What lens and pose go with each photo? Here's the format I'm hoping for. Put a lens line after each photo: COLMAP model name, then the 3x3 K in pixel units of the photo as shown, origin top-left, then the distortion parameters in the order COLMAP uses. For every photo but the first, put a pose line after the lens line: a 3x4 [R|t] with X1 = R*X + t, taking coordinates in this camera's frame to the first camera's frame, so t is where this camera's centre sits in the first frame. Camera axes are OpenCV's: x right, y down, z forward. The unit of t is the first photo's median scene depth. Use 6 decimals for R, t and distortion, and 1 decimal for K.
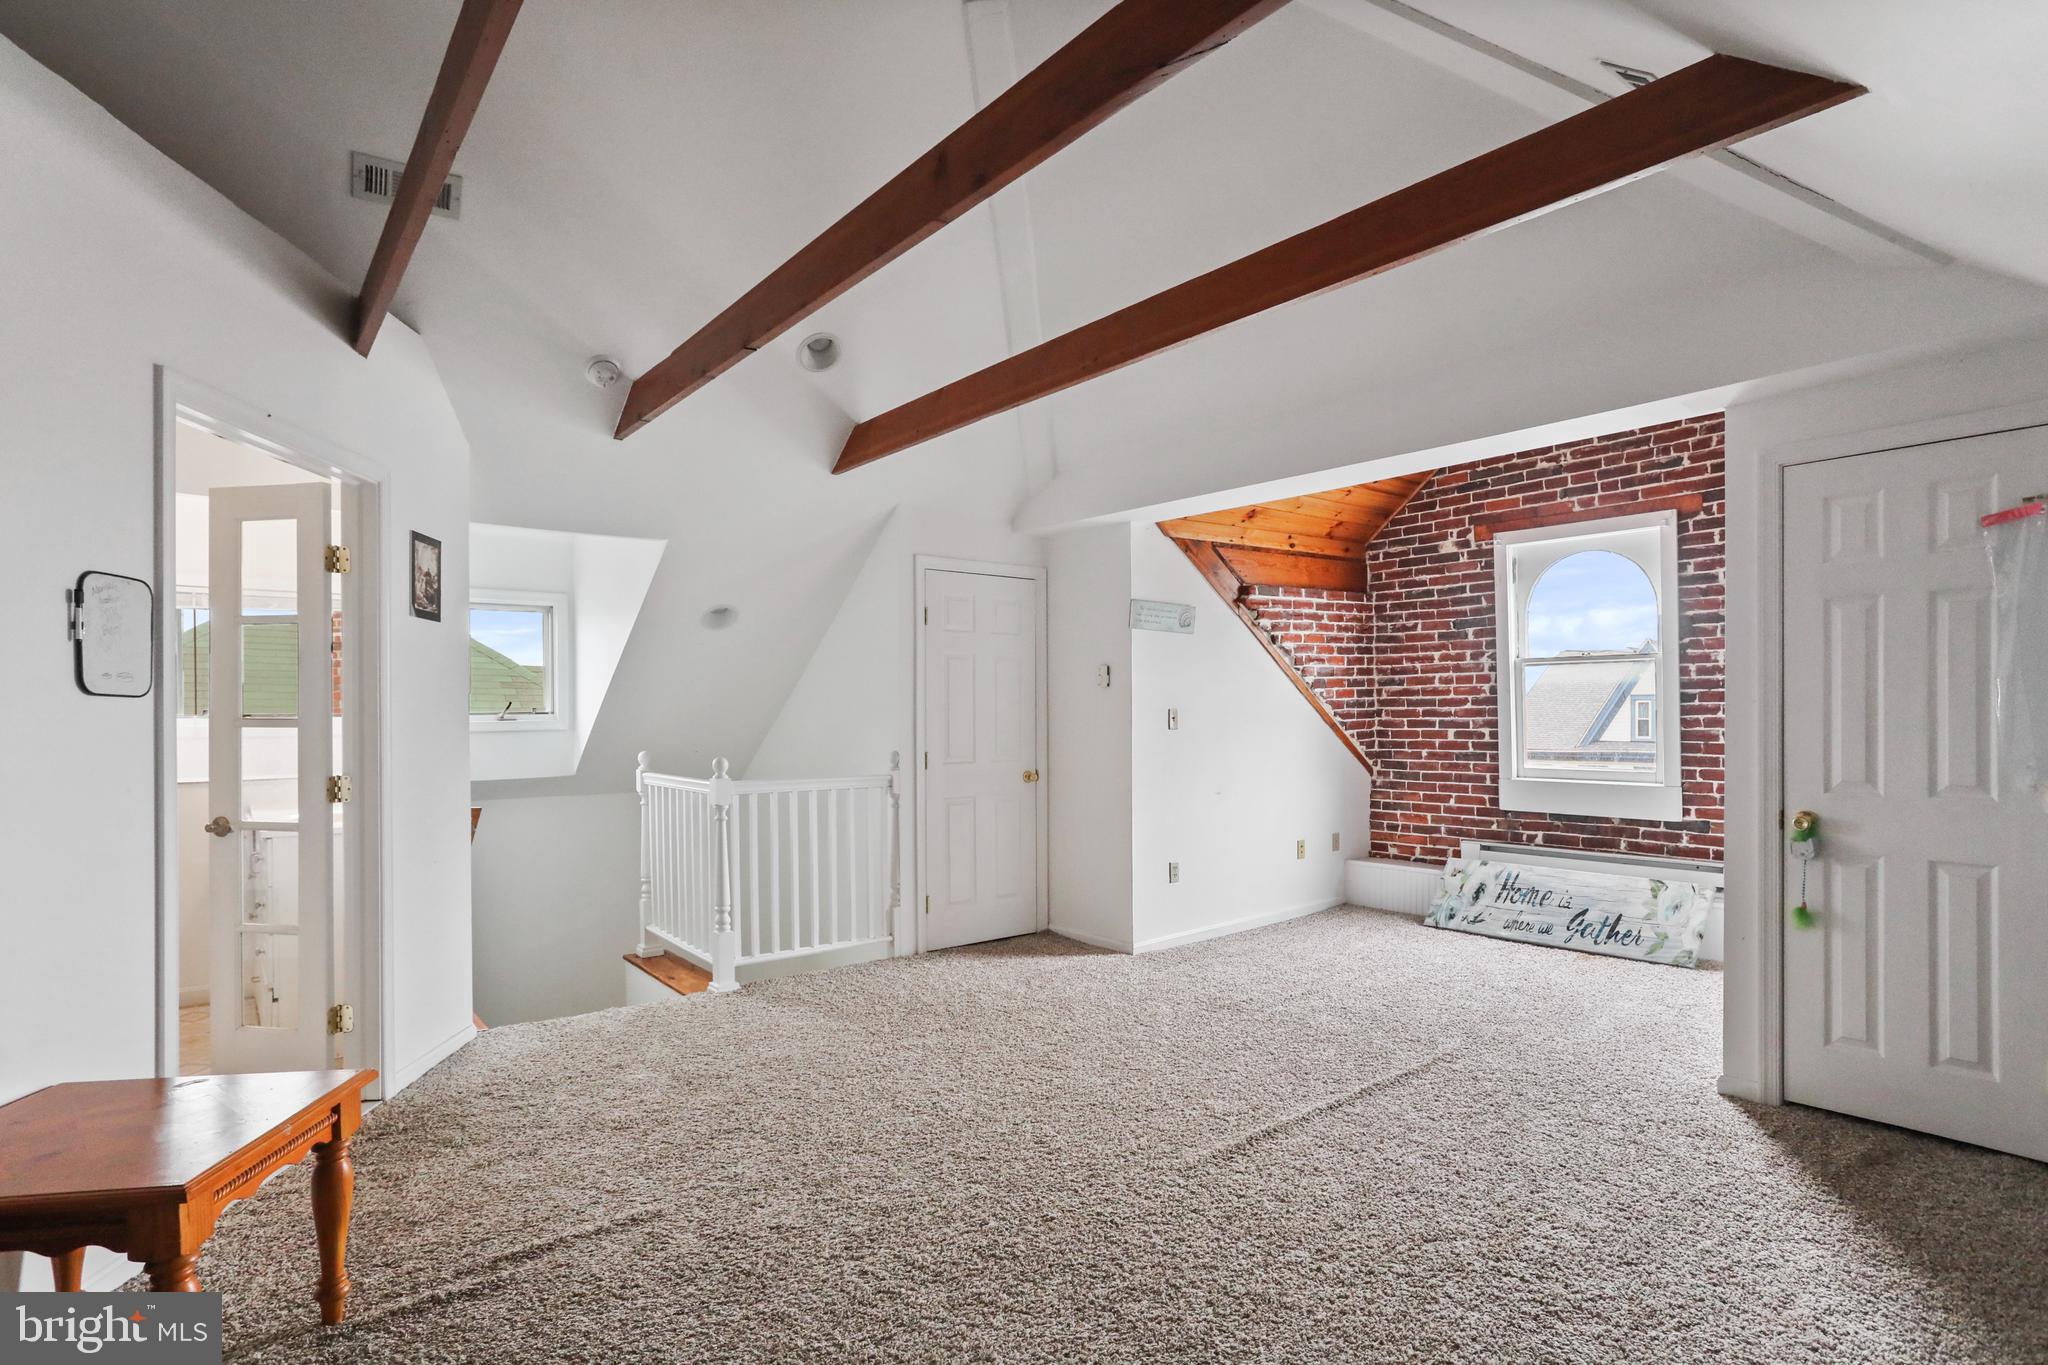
lens RADIAL K [[1047.8, 0, 1022.5], [0, 1047.8, 720.0], [0, 0, 1]] dist [-0.000528, 0.022034]
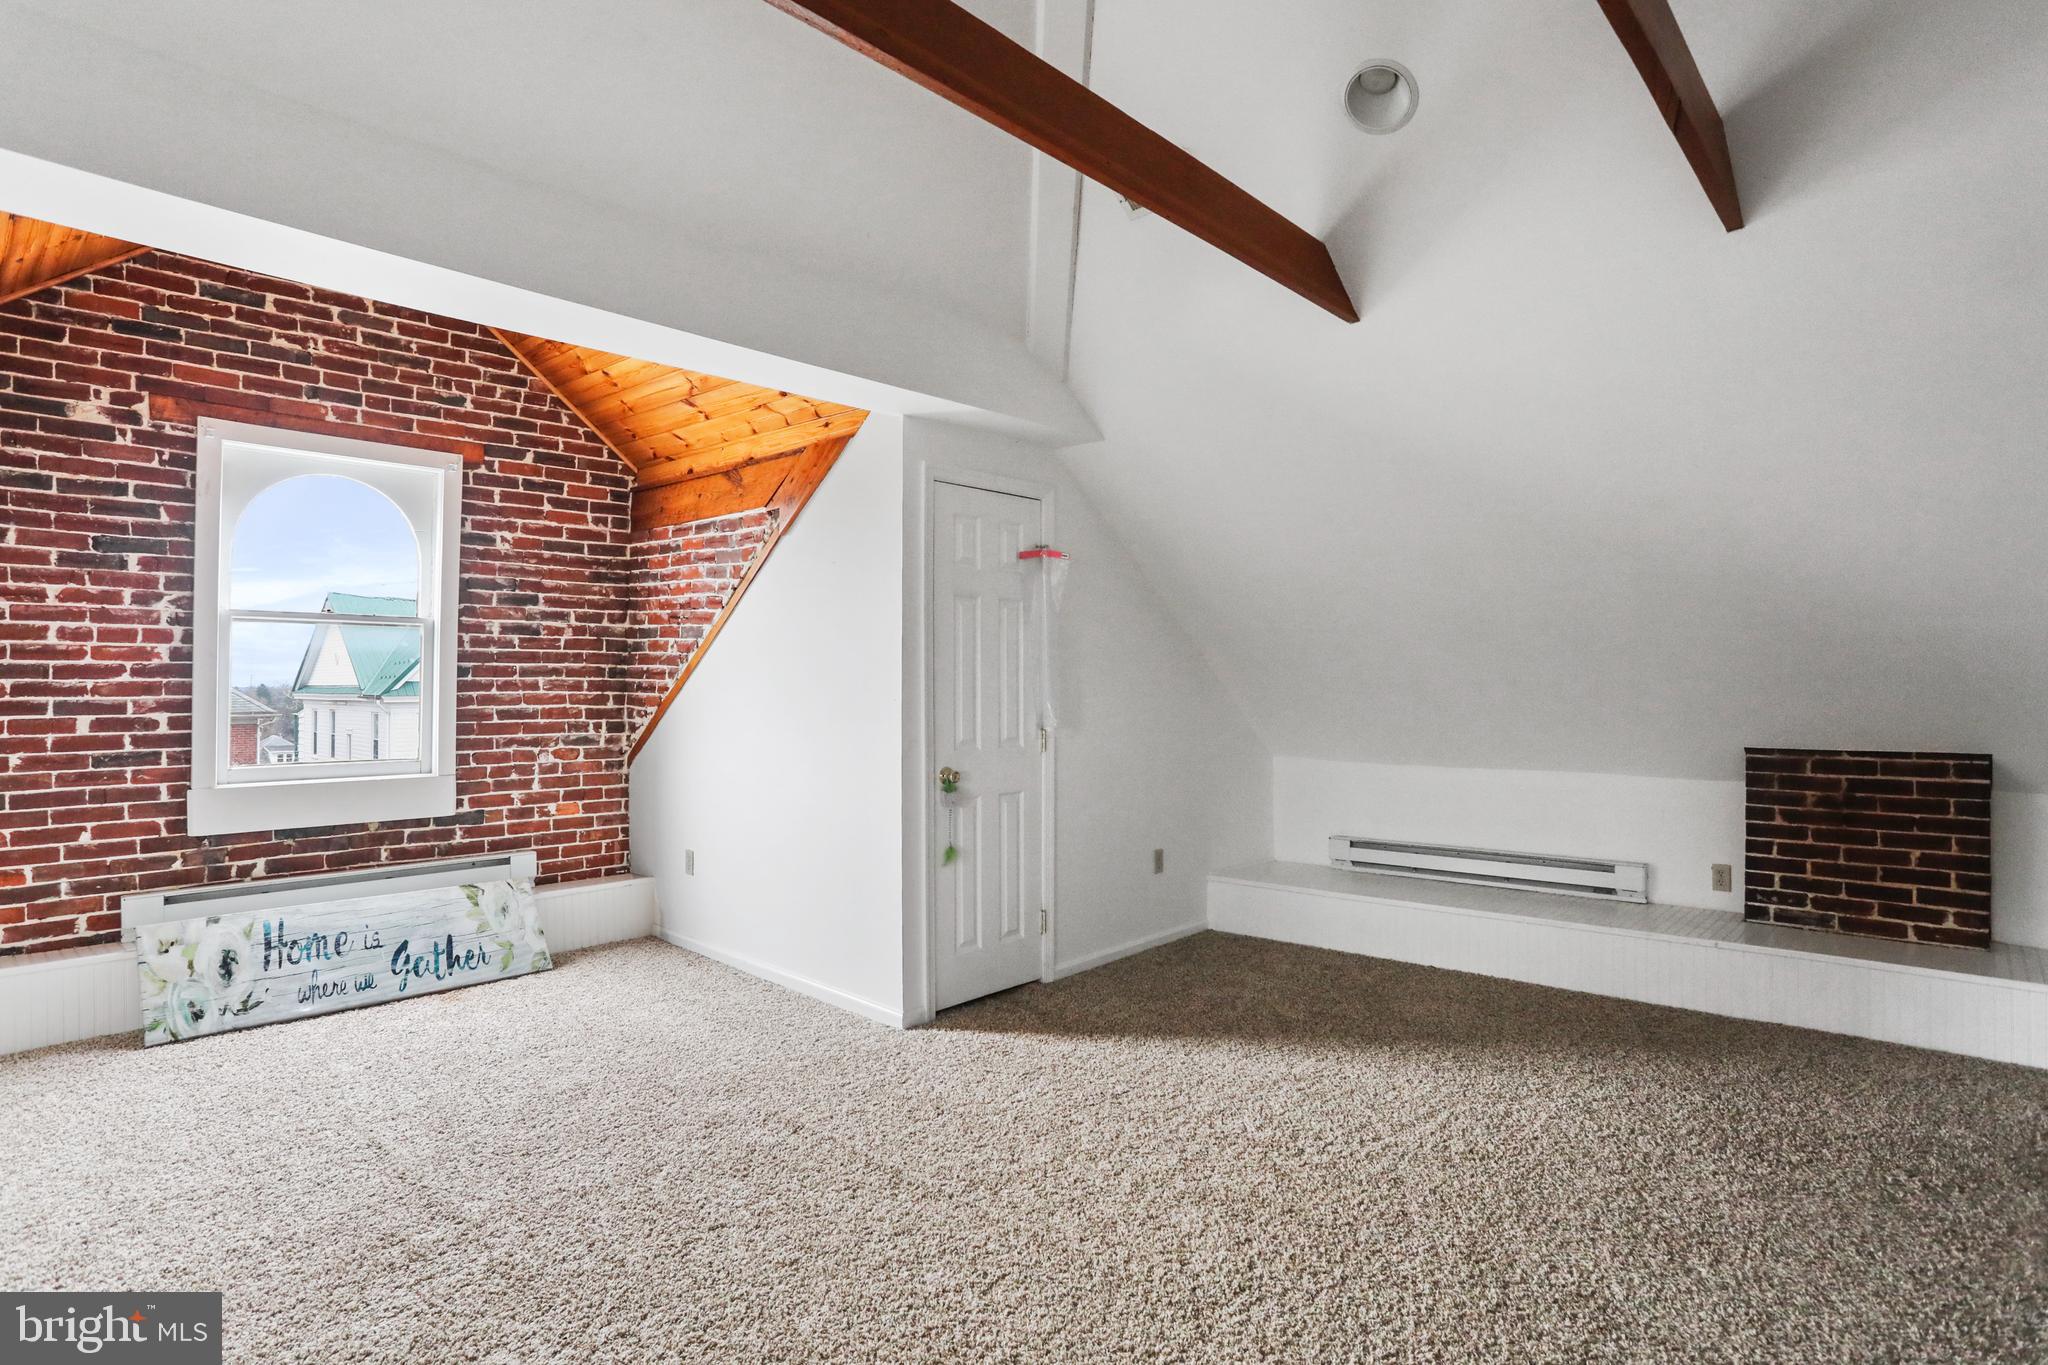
lens RADIAL K [[1055.3, 0, 1053.7], [0, 1055.3, 675.3], [0, 0, 1]] dist [-0.063488, 0.023658]
pose [[-0.147645, 0.017147, 0.988892, -0.254829], [0.010368, 0.999822, -0.015789, 0.000207], [-0.988986, 0.007922, -0.147796, 0.557419]]
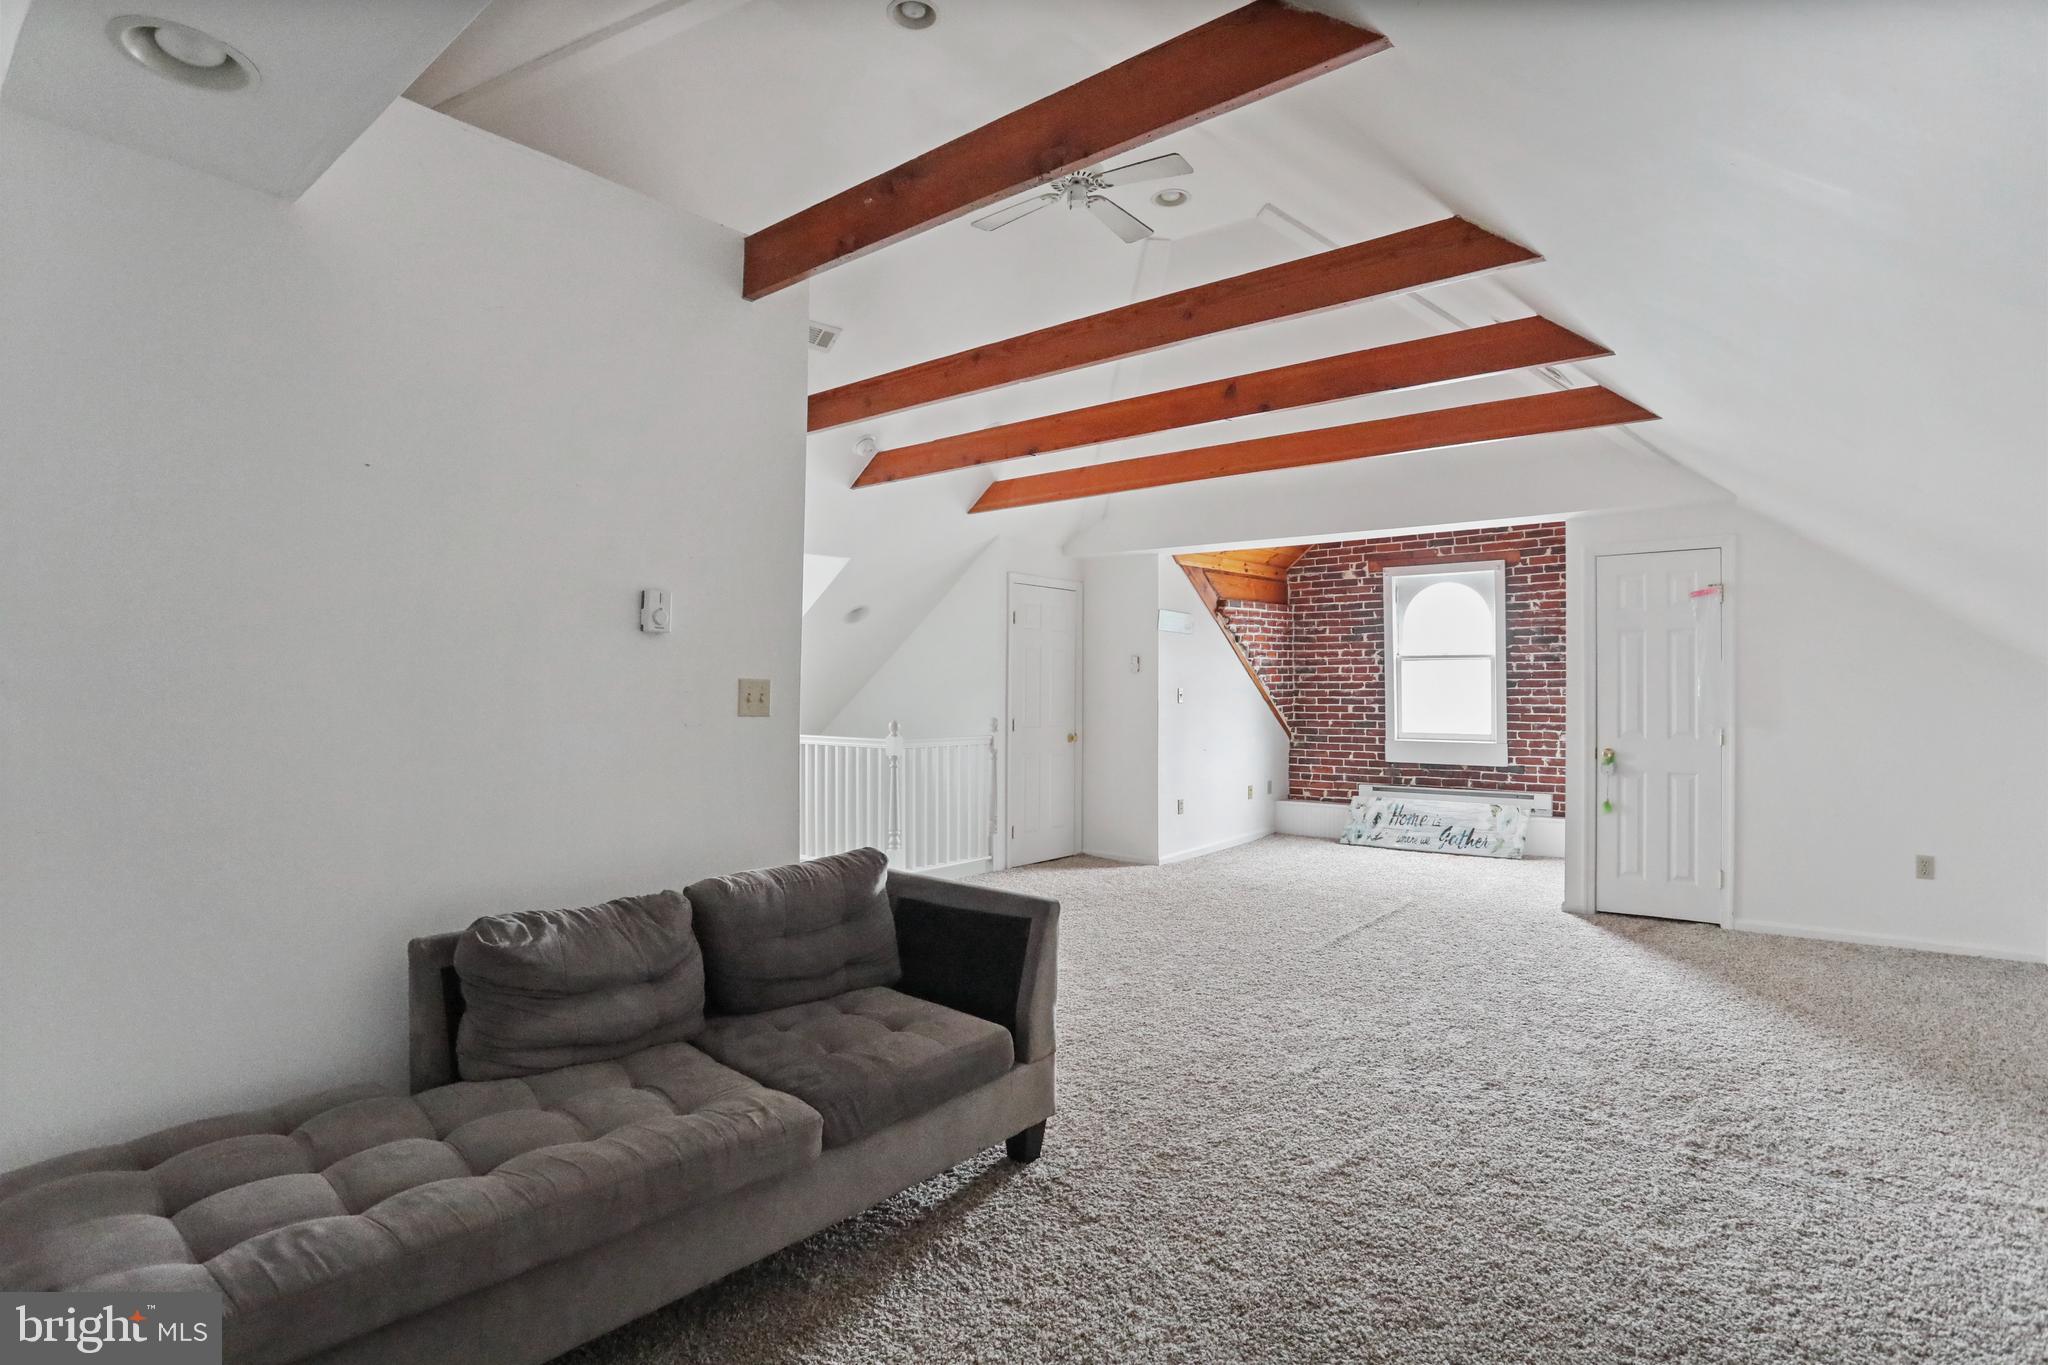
lens RADIAL K [[1046.2, 0, 1024.0], [0, 1046.2, 682.5], [0, 0, 1]] dist [-0.000662, -0.000173]
pose [[0.978236, 0.011089, 0.207197, -0.316949], [-0.007510, 0.999809, -0.018056, 0.007403], [-0.207358, 0.016107, 0.978133, -0.283726]]
